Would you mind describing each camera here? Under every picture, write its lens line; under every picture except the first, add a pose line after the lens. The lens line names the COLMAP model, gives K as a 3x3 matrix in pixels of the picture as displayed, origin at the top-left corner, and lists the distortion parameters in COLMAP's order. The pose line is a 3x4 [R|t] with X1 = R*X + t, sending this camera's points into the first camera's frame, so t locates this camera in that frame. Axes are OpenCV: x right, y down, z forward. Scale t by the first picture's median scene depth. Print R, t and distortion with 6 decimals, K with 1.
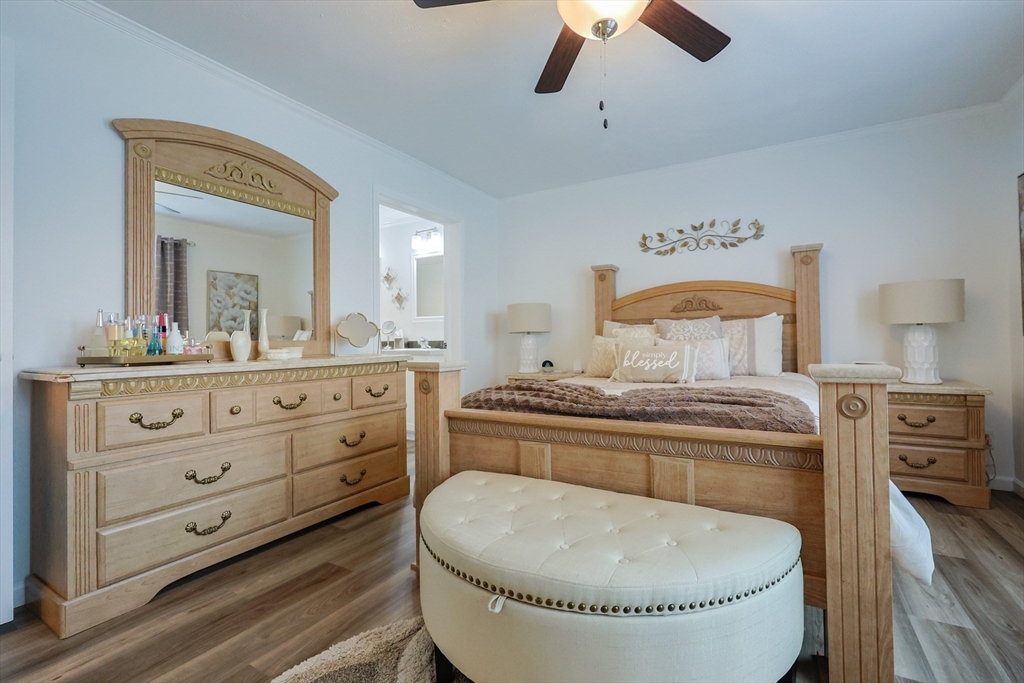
lens RADIAL K [[425.0, 0, 516.2], [0, 425.0, 343.5], [0, 0, 1]] dist [-0.011886, 0.002516]
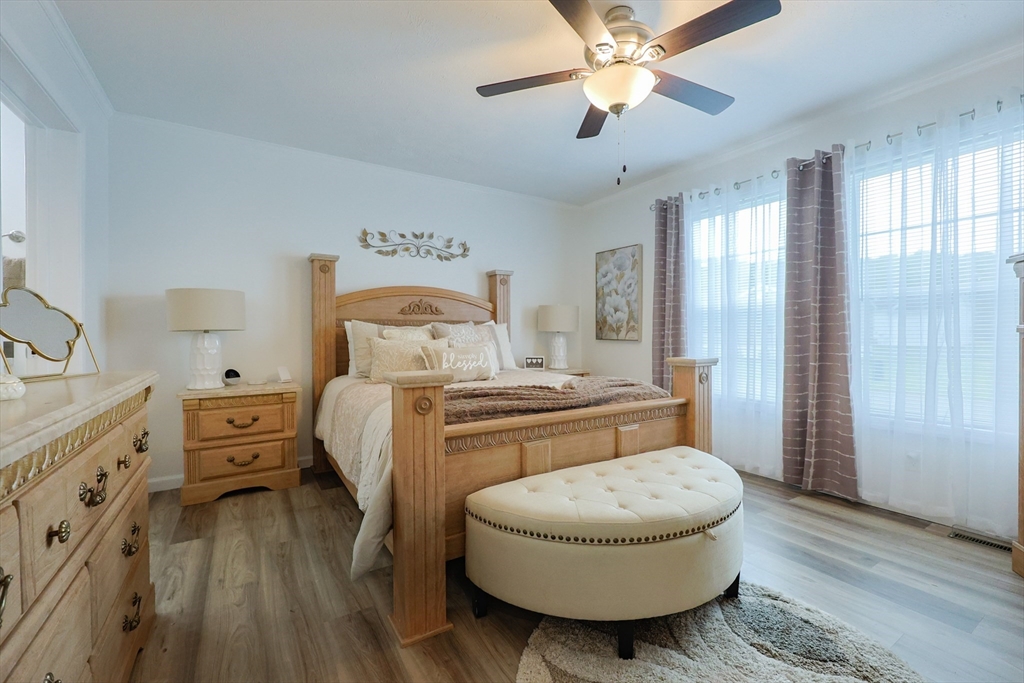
lens RADIAL K [[457.9, 0, 521.3], [0, 457.9, 337.8], [0, 0, 1]] dist [0.002529, 0.000236]
pose [[0.457940, 0.003697, 0.888975, -0.479614], [0.003083, 0.999979, -0.005747, -0.009962], [-0.888978, 0.005372, 0.457919, 0.242521]]
